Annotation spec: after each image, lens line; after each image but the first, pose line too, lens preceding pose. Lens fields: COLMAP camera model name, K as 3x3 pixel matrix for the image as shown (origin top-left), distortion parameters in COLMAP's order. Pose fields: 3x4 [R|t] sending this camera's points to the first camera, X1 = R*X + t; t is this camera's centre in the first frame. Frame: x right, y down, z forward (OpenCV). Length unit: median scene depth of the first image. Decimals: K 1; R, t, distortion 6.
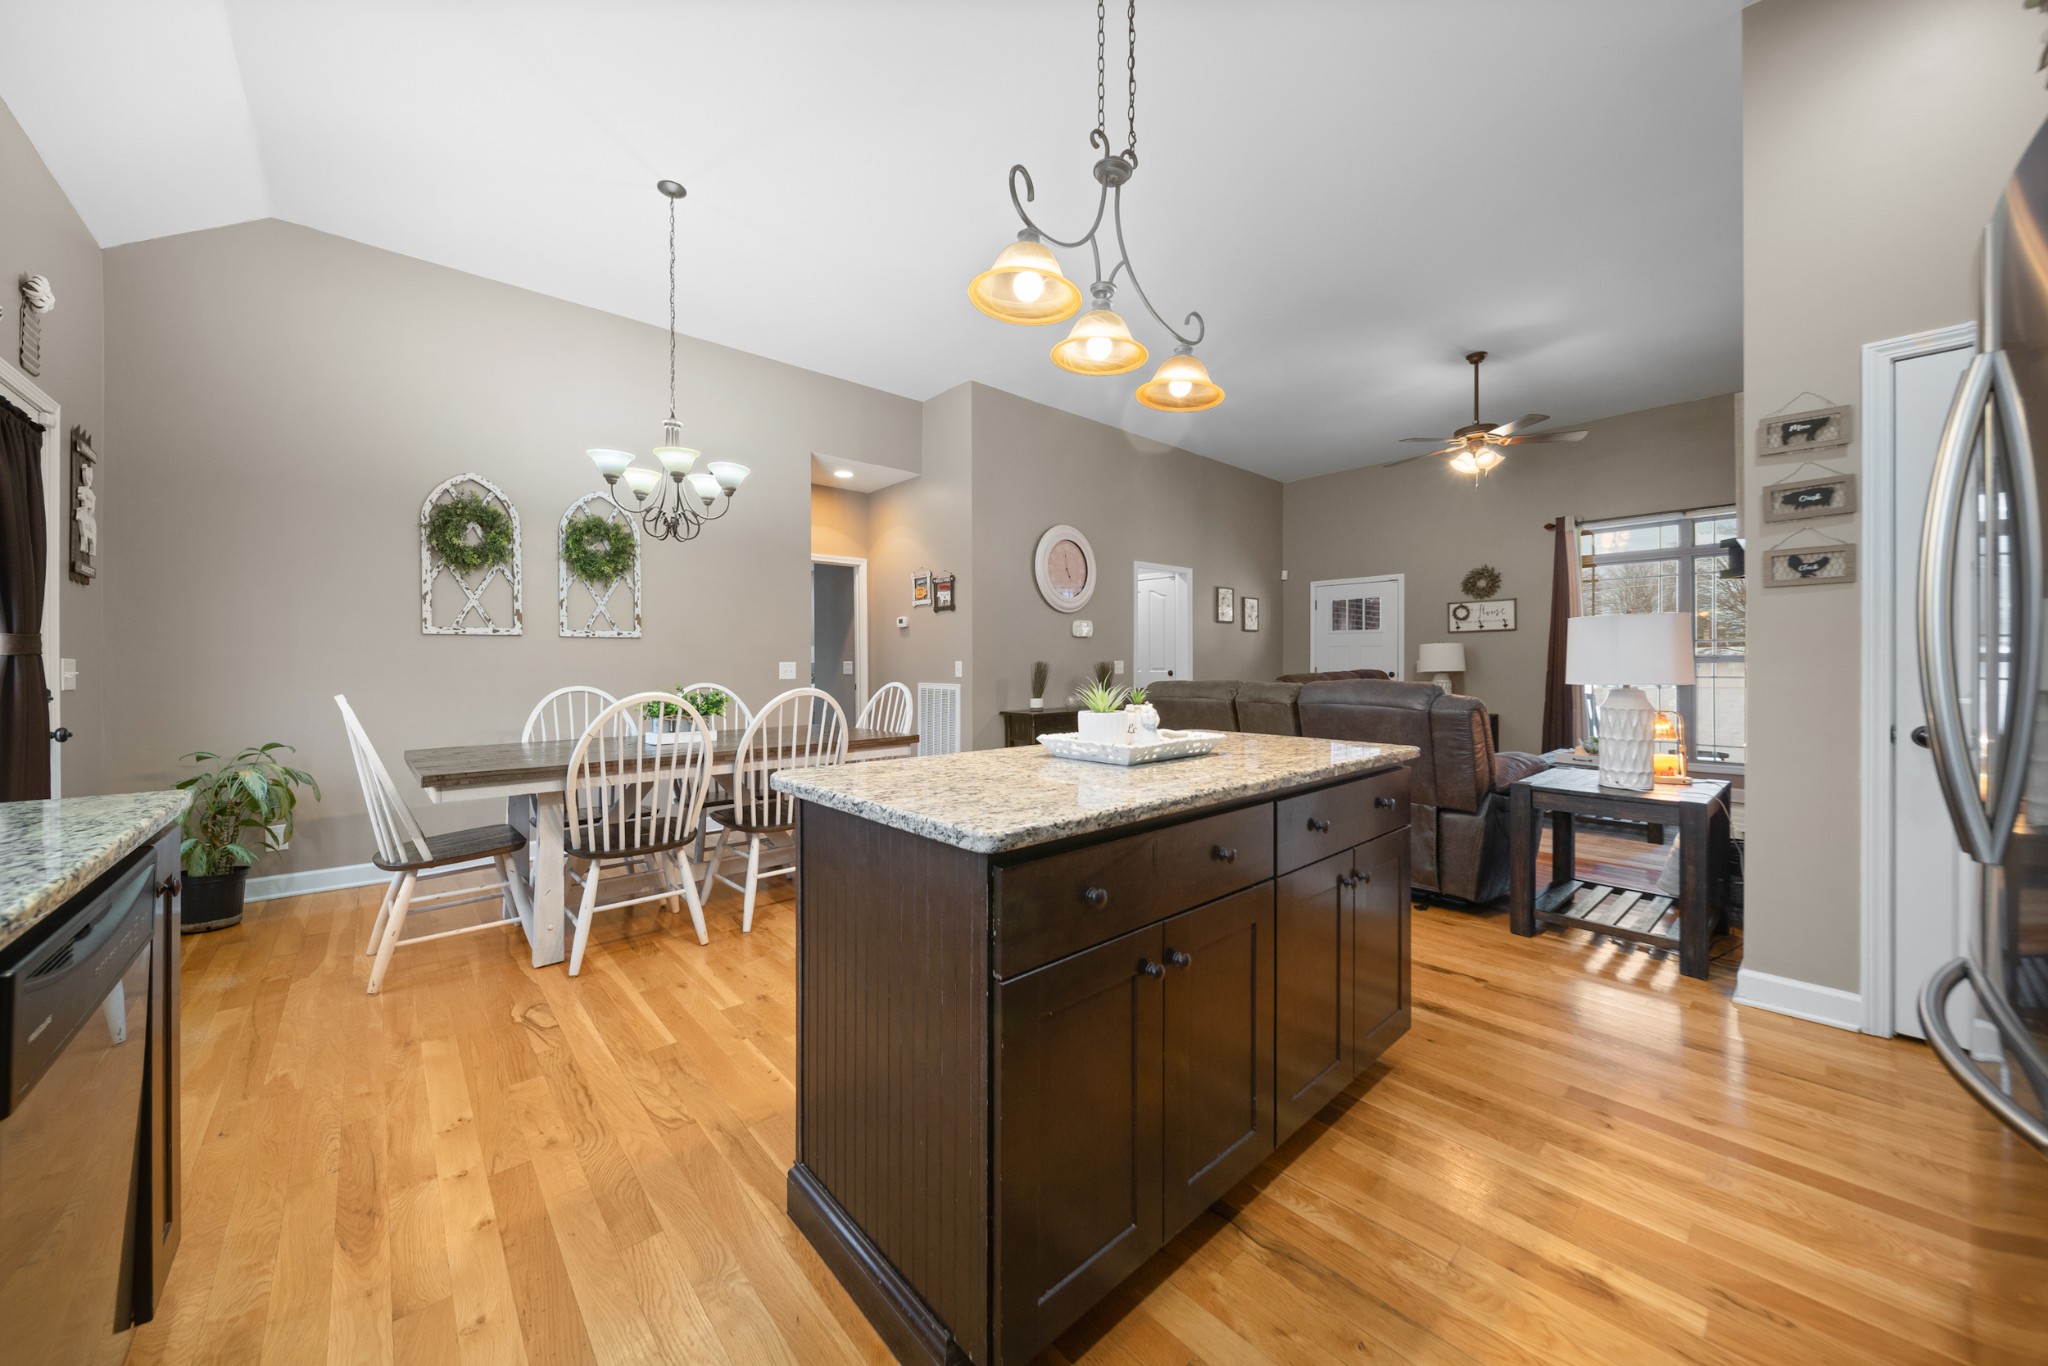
lens RADIAL K [[728.1, 0, 1011.6], [0, 728.1, 665.5], [0, 0, 1]] dist [0.000549, 0.000002]
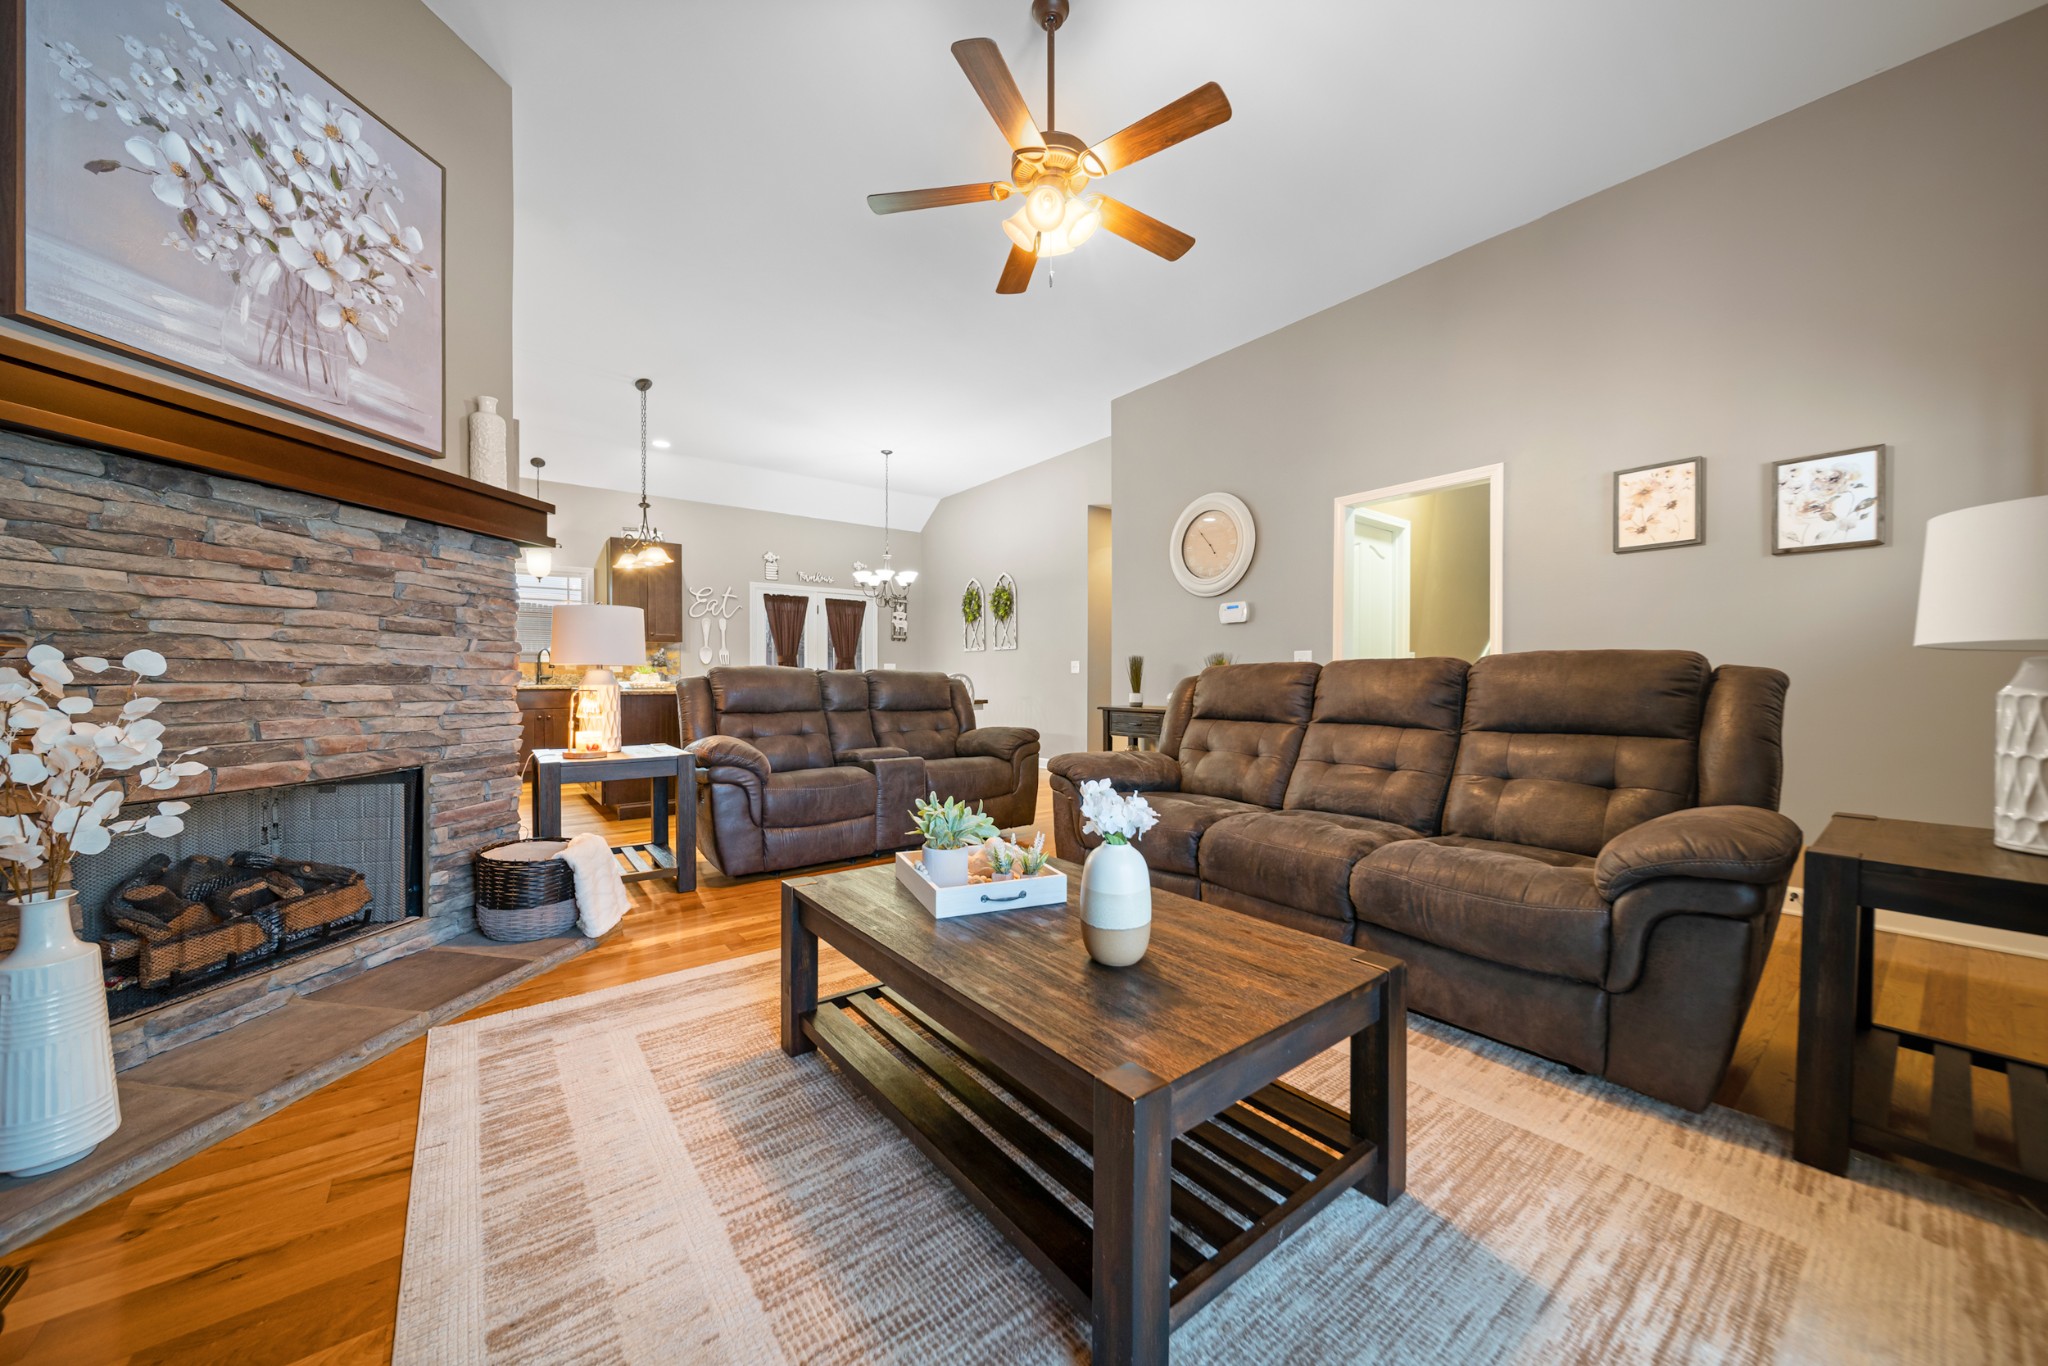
lens RADIAL K [[732.1, 0, 1024.0], [0, 732.1, 683.0], [0, 0, 1]] dist [-0.001558, -0.000237]
pose [[-0.061055, 0.011213, -0.998071, 1.329635], [0.002024, 0.999936, 0.011110, 0.026958], [0.998132, -0.001342, -0.061074, 1.169444]]
